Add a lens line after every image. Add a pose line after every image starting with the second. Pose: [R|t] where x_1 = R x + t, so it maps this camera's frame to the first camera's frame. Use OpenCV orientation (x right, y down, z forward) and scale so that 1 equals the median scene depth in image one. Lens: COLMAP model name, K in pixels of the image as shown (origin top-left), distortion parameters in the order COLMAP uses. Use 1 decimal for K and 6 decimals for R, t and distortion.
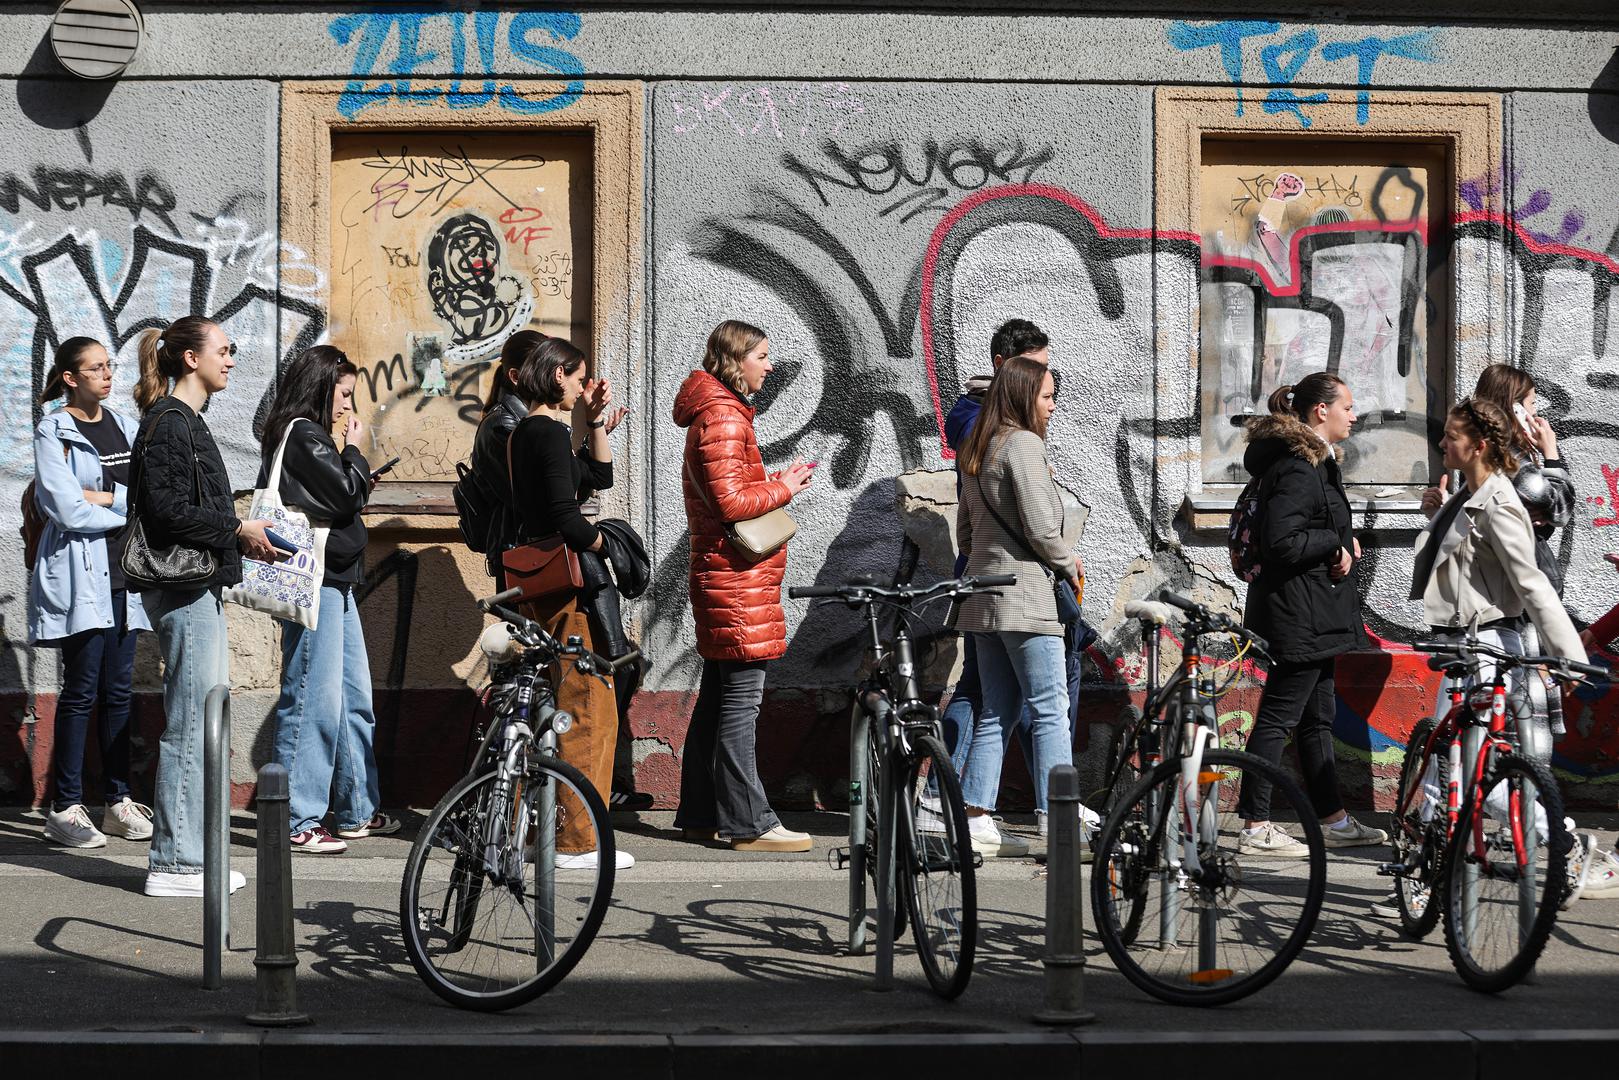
lens RADIAL K [[6404.1, 0, 810.6], [0, 6404.1, 540.3], [0, 0, 1]] dist [0.437943, 0.000000]
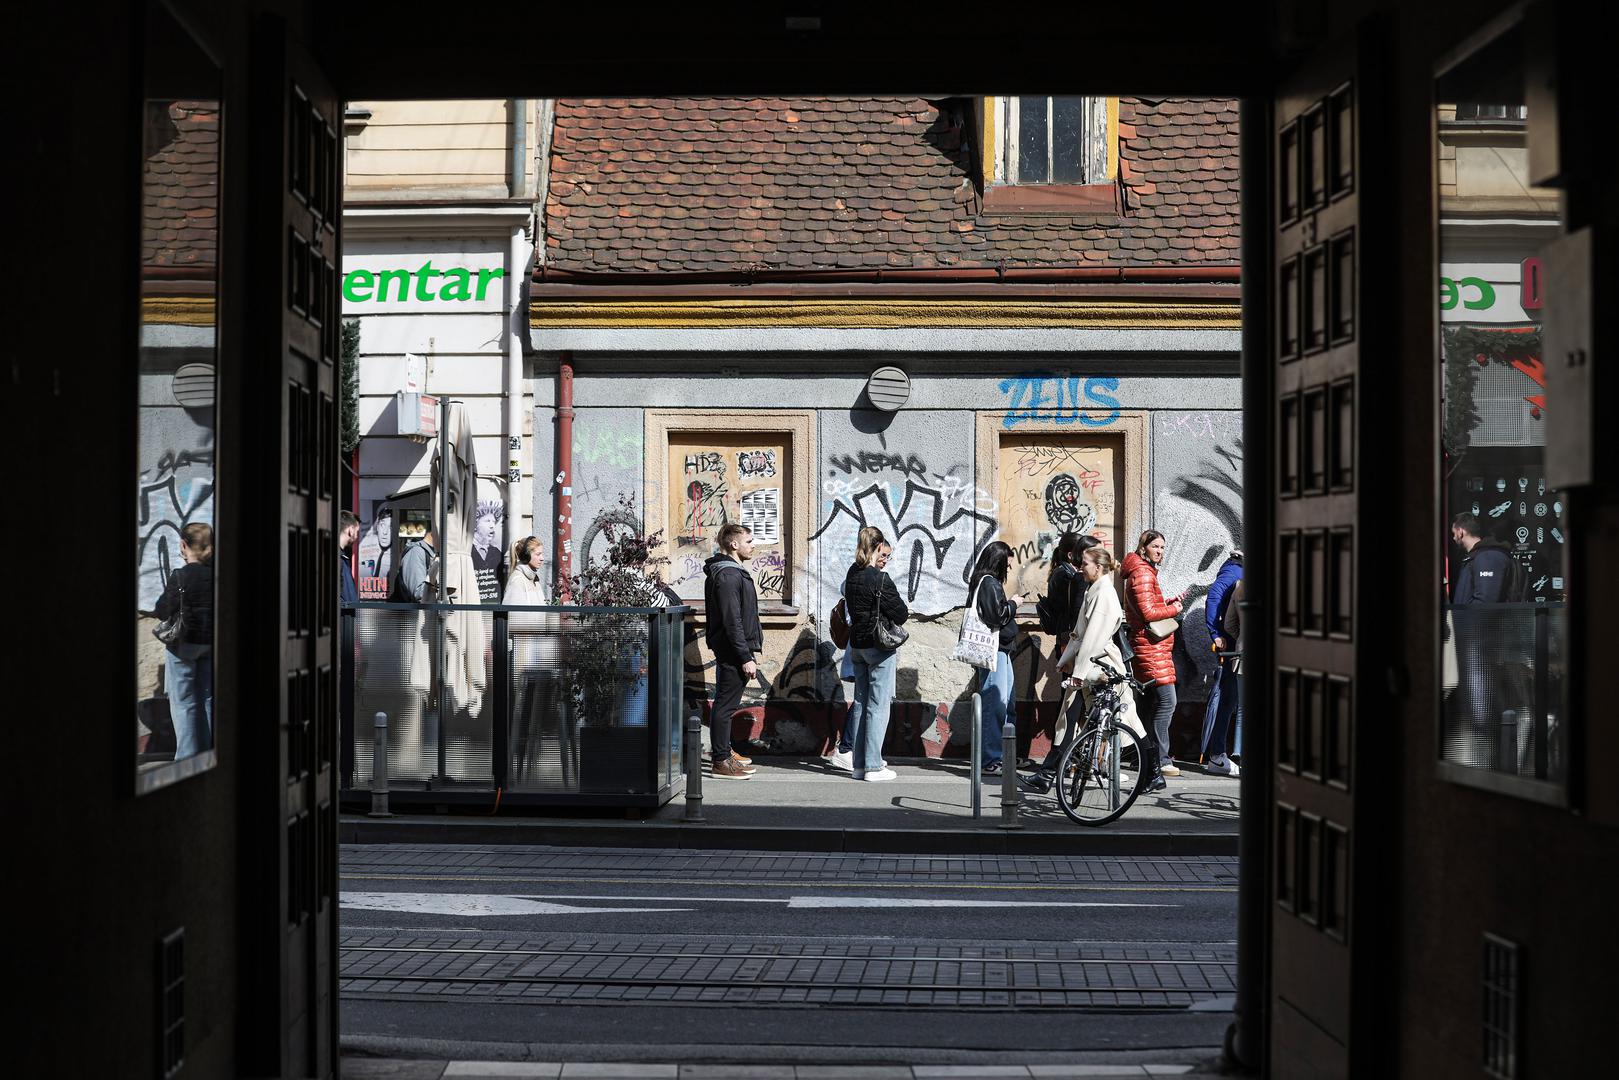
lens RADIAL K [[6404.1, 0, 816.9], [0, 6404.1, 540.8], [0, 0, 1]] dist [0.437943, 0.000000]
pose [[0.997815, 0.001890, -0.066038, 0.004263], [-0.002508, 0.999954, -0.009280, -0.009409], [0.066018, 0.009425, 0.997774, -1.095573]]
